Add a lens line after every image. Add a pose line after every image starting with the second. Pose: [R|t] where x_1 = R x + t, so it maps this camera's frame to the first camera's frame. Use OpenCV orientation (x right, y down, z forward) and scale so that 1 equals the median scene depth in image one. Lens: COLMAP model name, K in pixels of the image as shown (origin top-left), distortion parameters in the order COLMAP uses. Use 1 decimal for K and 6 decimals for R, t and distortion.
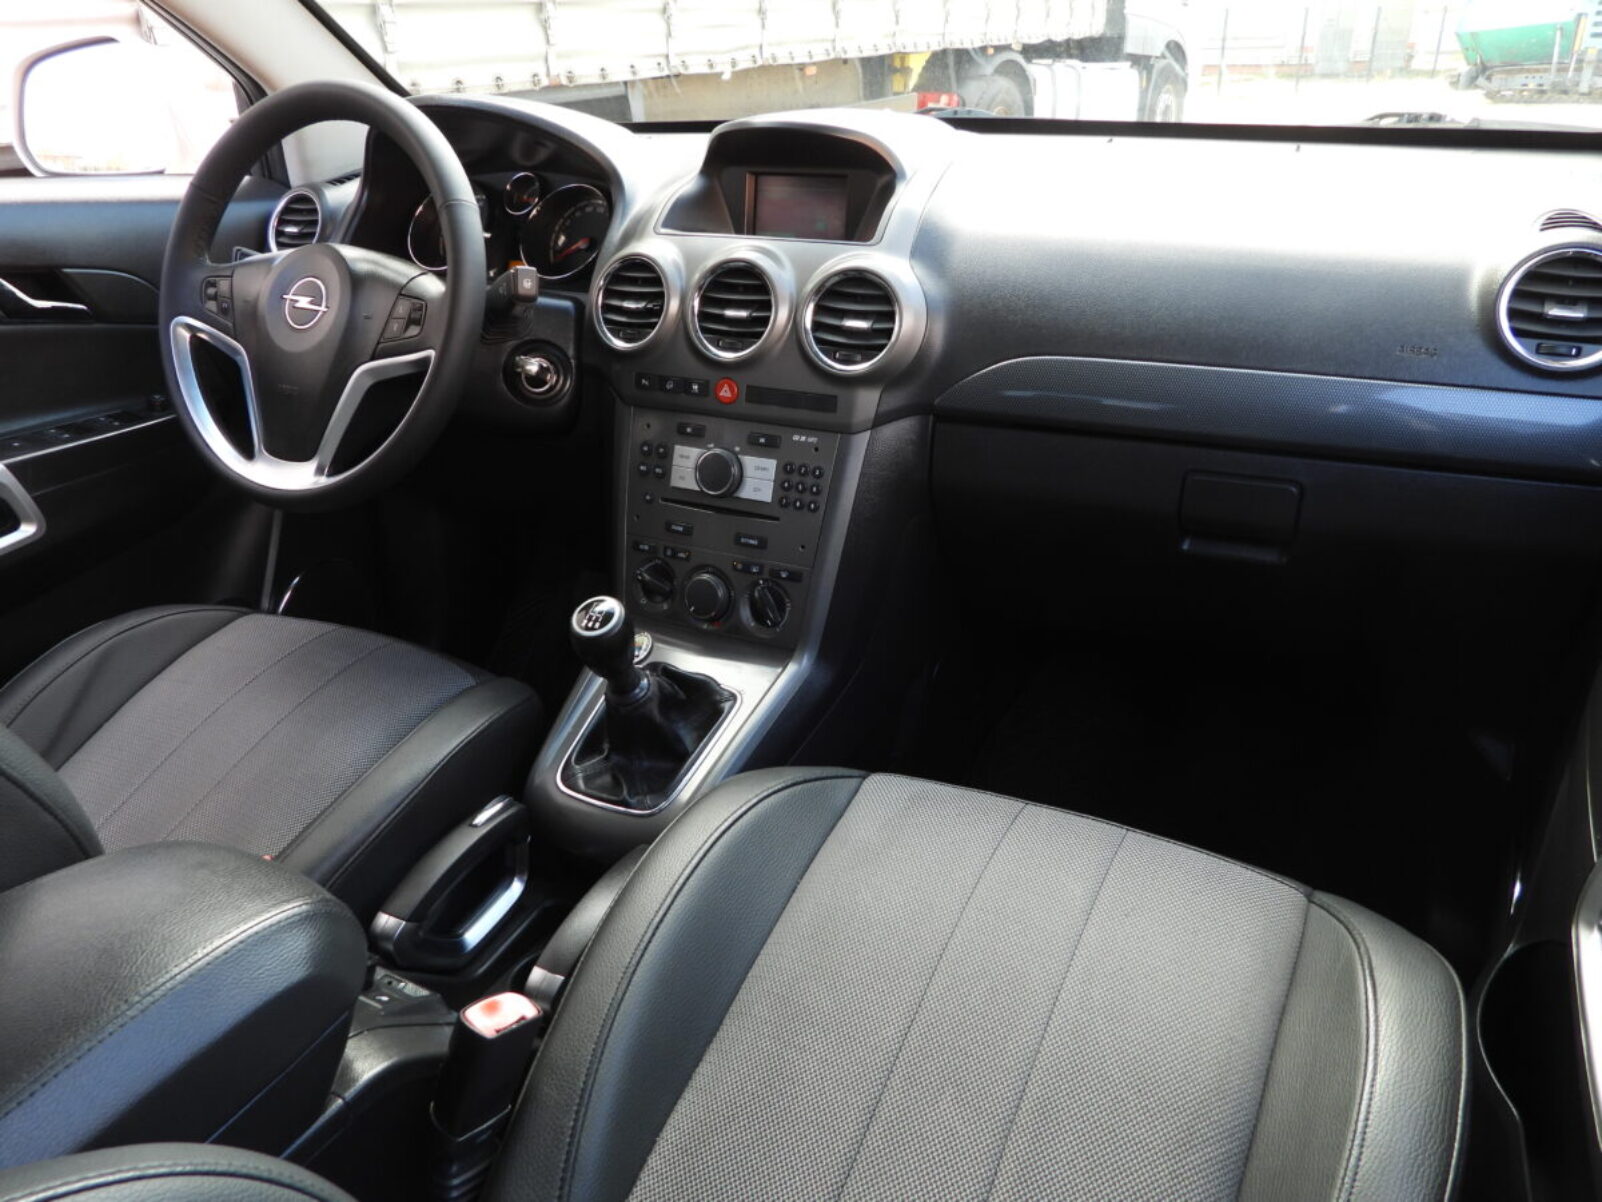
lens RADIAL K [[1171.9, 0, 801.0], [0, 1171.9, 601.0], [0, 0, 1]] dist [-0.009638, -0.001363]
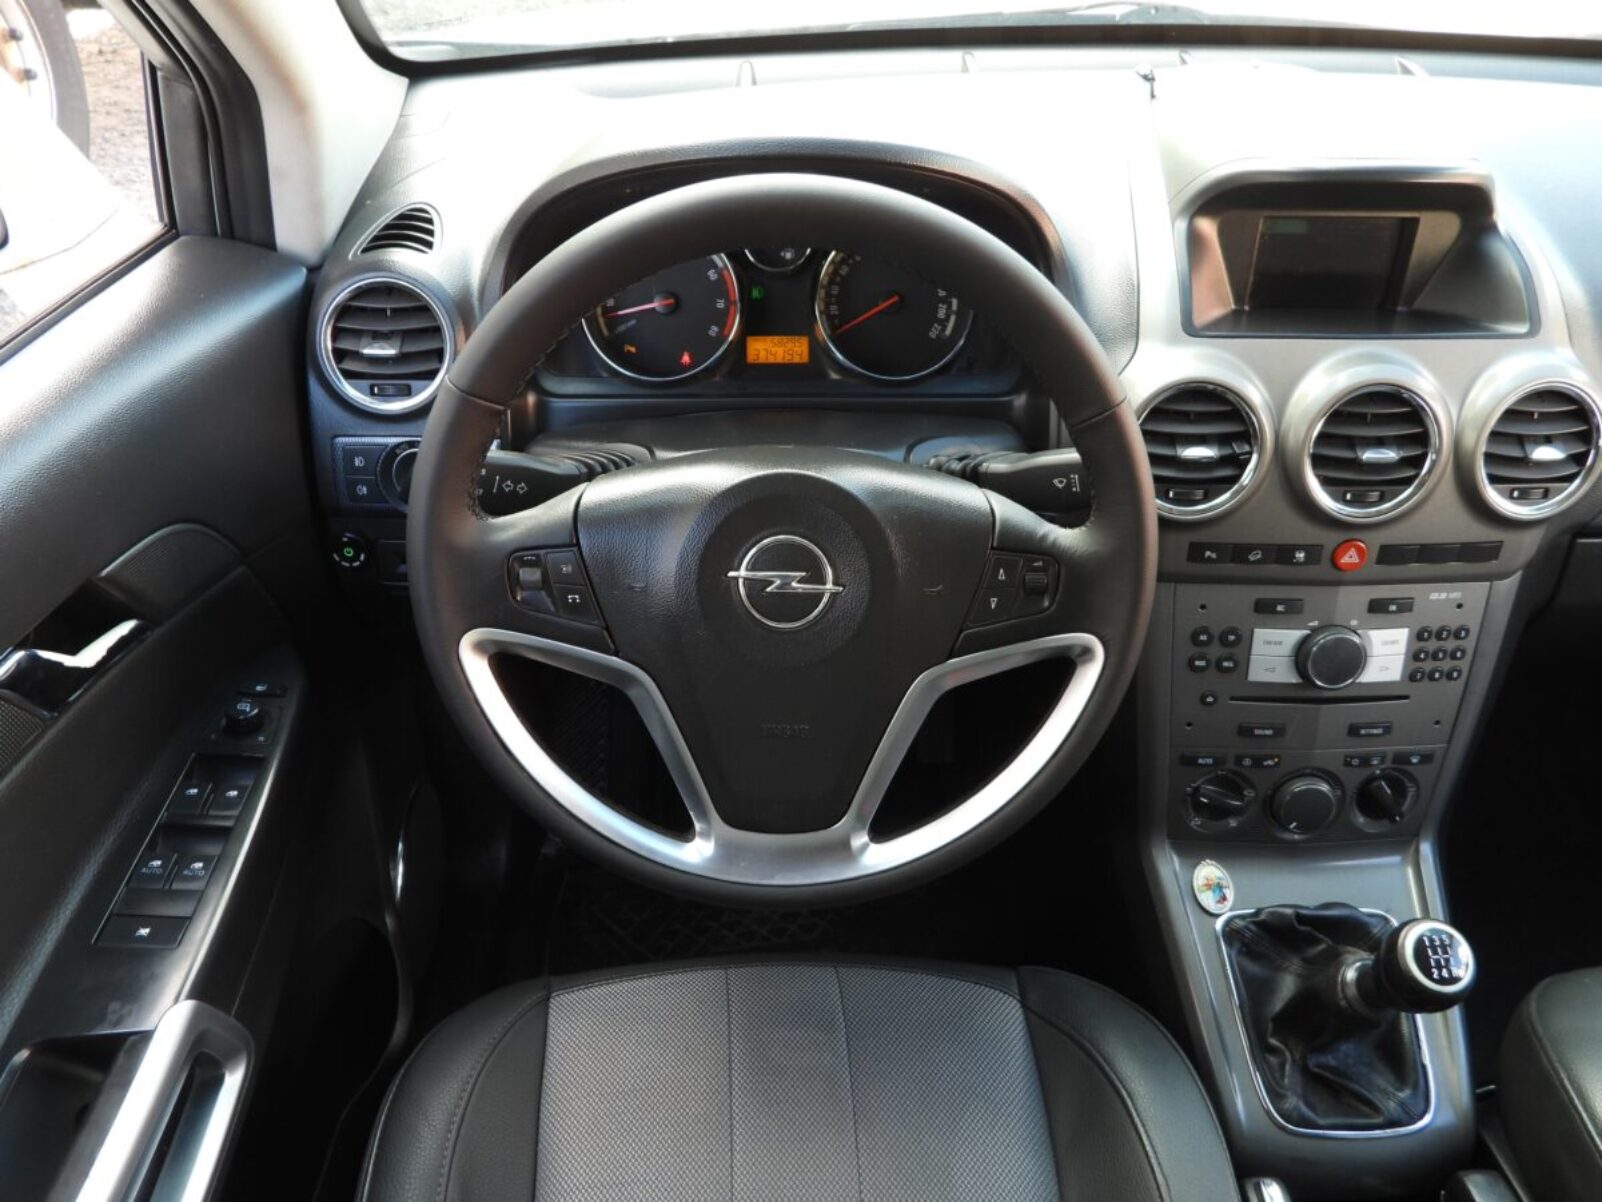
lens RADIAL K [[1171.9, 0, 801.0], [0, 1171.9, 601.0], [0, 0, 1]] dist [-0.009638, -0.001363]
pose [[0.878642, -0.271219, 0.392974, -0.638702], [0.177683, 0.949631, 0.258128, -0.388563], [-0.443190, -0.156977, 0.882576, 0.485463]]
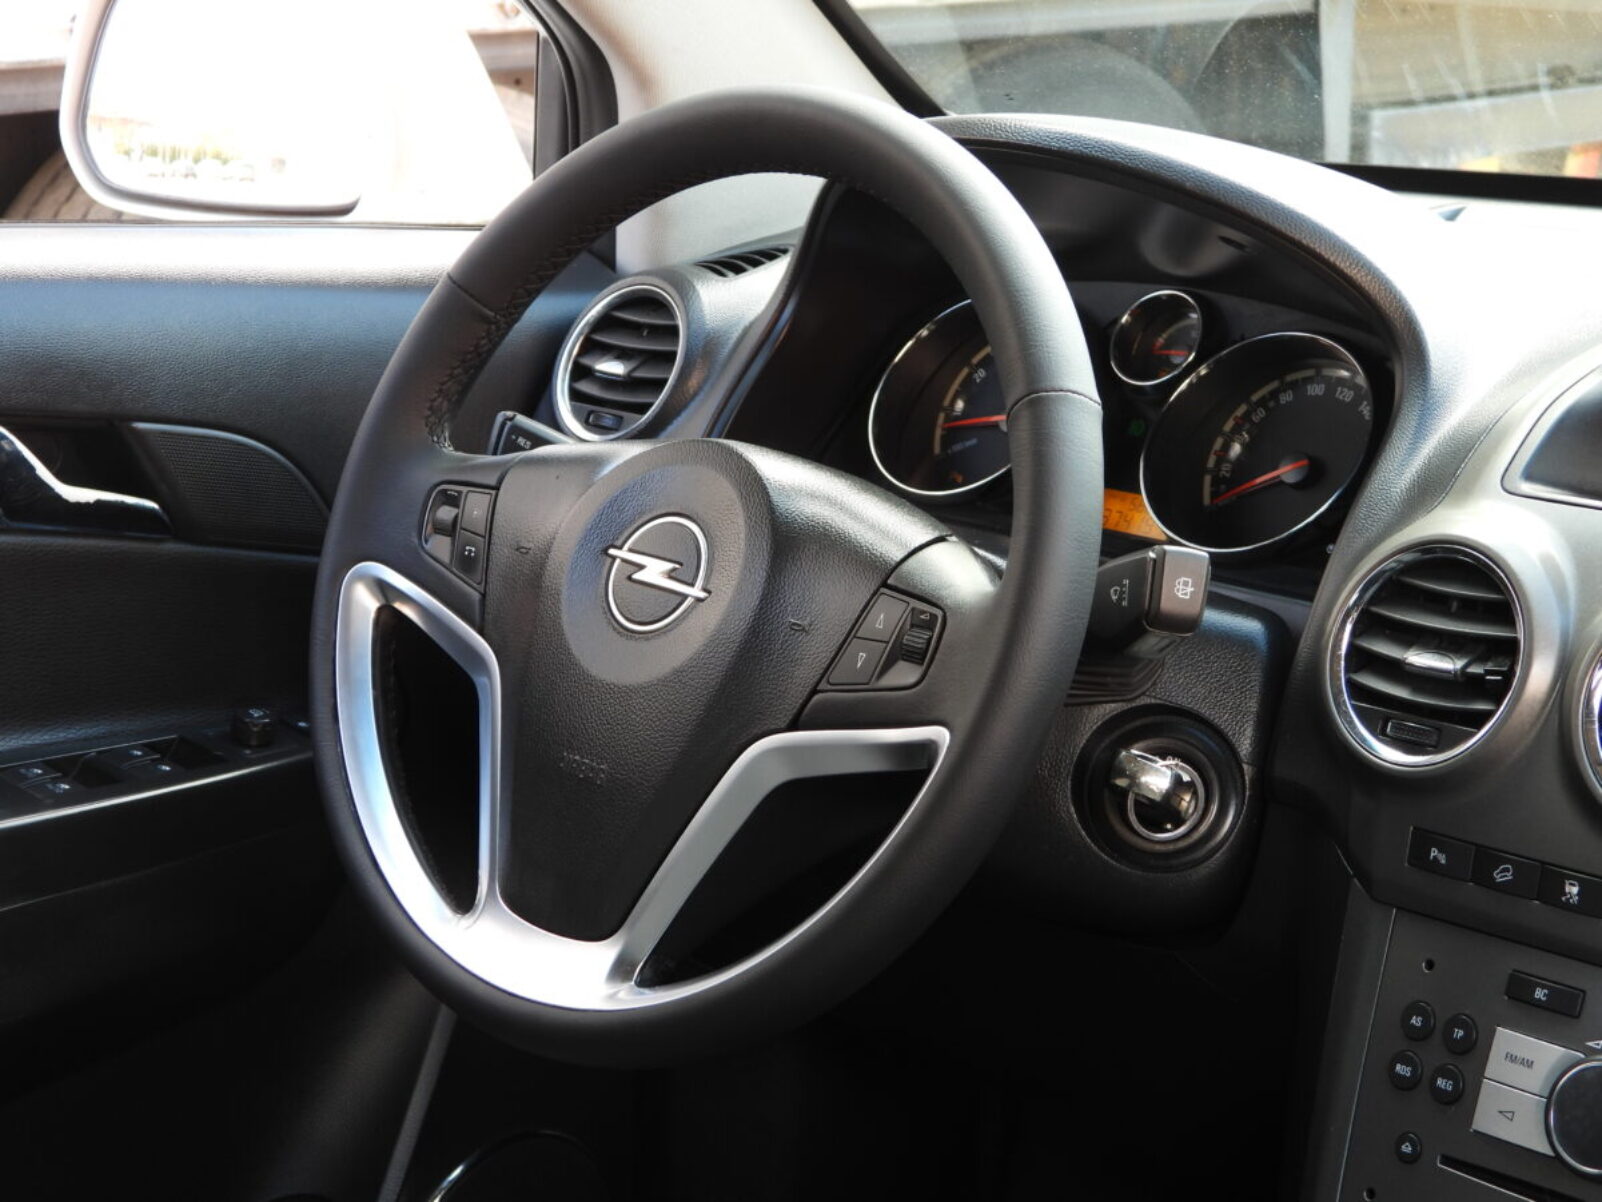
lens RADIAL K [[3063.9, 0, 801.0], [0, 3063.9, 601.0], [0, 0, 1]] dist [-0.035786, -0.120350]
pose [[0.958270, 0.106088, -0.265450, -0.075109], [-0.158219, 0.970219, -0.183415, -0.047844], [0.238087, 0.217760, 0.946517, -0.042615]]
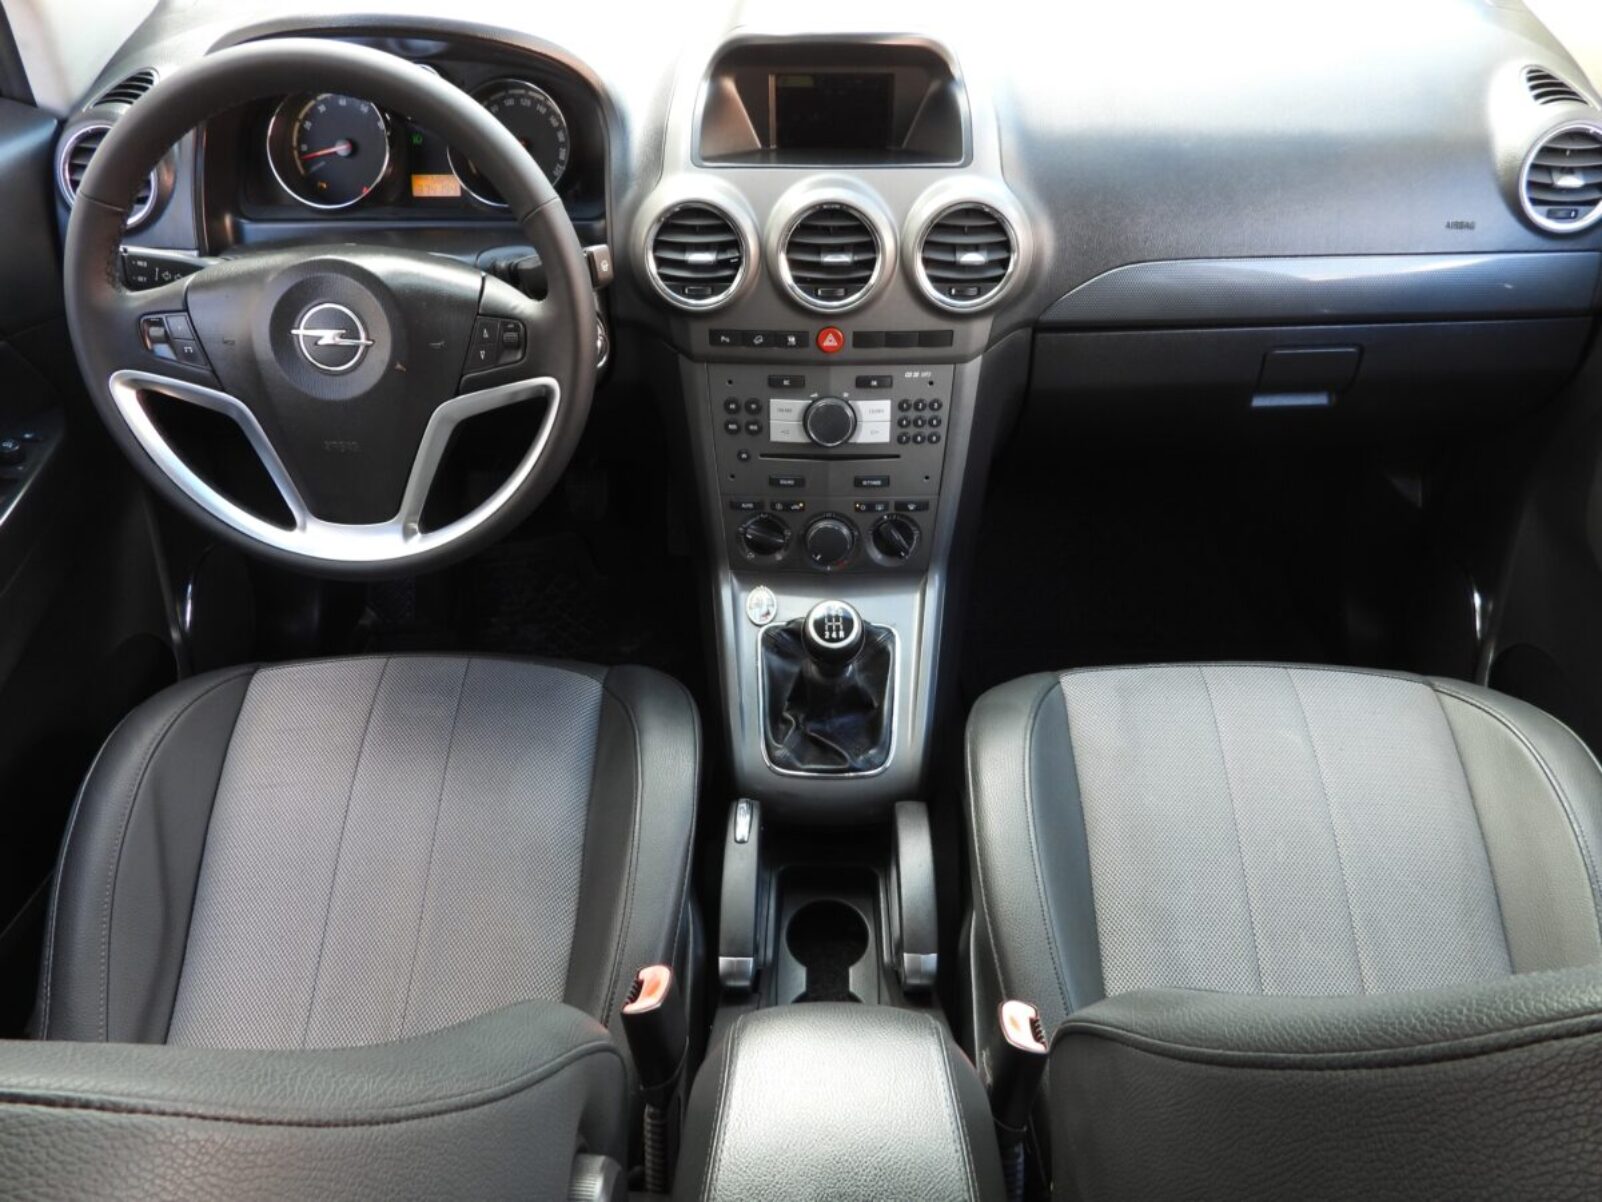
lens RADIAL K [[1171.9, 0, 801.0], [0, 1171.9, 601.0], [0, 0, 1]] dist [-0.009638, -0.001363]
pose [[0.897548, -0.291217, 0.331059, -0.448881], [0.178281, 0.926426, 0.331588, -0.293129], [-0.403266, -0.238595, 0.883430, 0.109001]]
